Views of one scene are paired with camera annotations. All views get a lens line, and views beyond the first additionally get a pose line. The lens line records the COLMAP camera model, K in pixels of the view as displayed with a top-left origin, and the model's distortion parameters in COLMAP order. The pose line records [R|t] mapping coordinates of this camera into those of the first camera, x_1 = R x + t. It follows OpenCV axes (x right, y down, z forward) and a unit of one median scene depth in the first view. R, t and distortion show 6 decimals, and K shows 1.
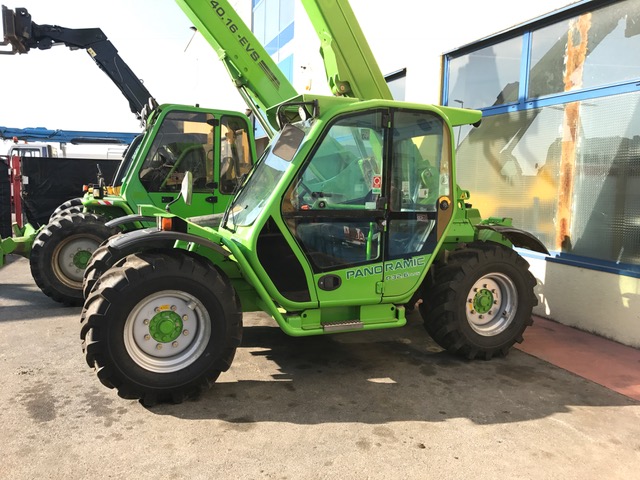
lens RADIAL K [[524.7, 0, 312.8], [0, 524.7, 240.7], [0, 0, 1]] dist [0.009963, -0.003797]
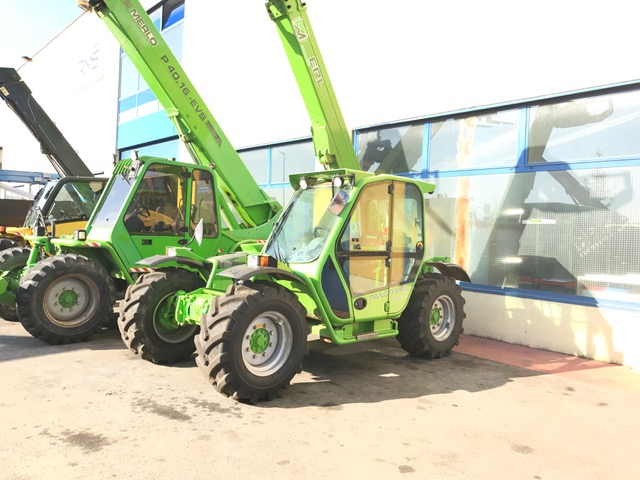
lens RADIAL K [[524.7, 0, 312.8], [0, 524.7, 240.7], [0, 0, 1]] dist [0.009963, -0.003797]
pose [[0.937111, 0.008269, 0.348935, -0.519011], [0.019529, 0.996911, -0.076072, 0.015323], [-0.348486, 0.078102, 0.934054, -0.232531]]
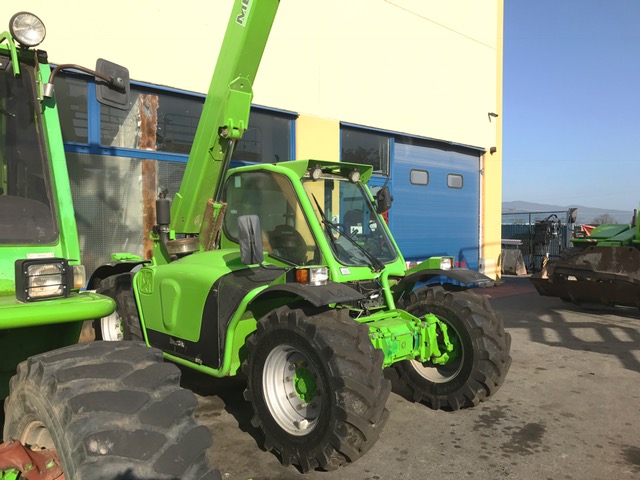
lens RADIAL K [[524.7, 0, 312.8], [0, 524.7, 240.7], [0, 0, 1]] dist [0.009963, -0.003797]
pose [[-0.354993, -0.050733, 0.933491, -1.135952], [0.090214, 0.992007, 0.088220, -0.192244], [-0.930506, 0.115531, -0.347579, 1.462745]]
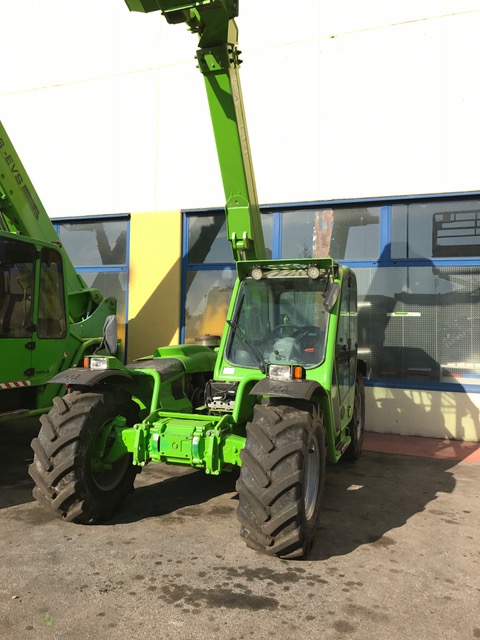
lens RADIAL K [[524.7, 0, 242.5], [0, 524.7, 316.7], [0, 0, 1]] dist [0.009963, -0.003797]
pose [[0.668506, 0.005780, 0.743684, -0.940138], [0.072280, 0.994731, -0.072704, -0.062766], [-0.740186, 0.102356, 0.664566, 0.313086]]
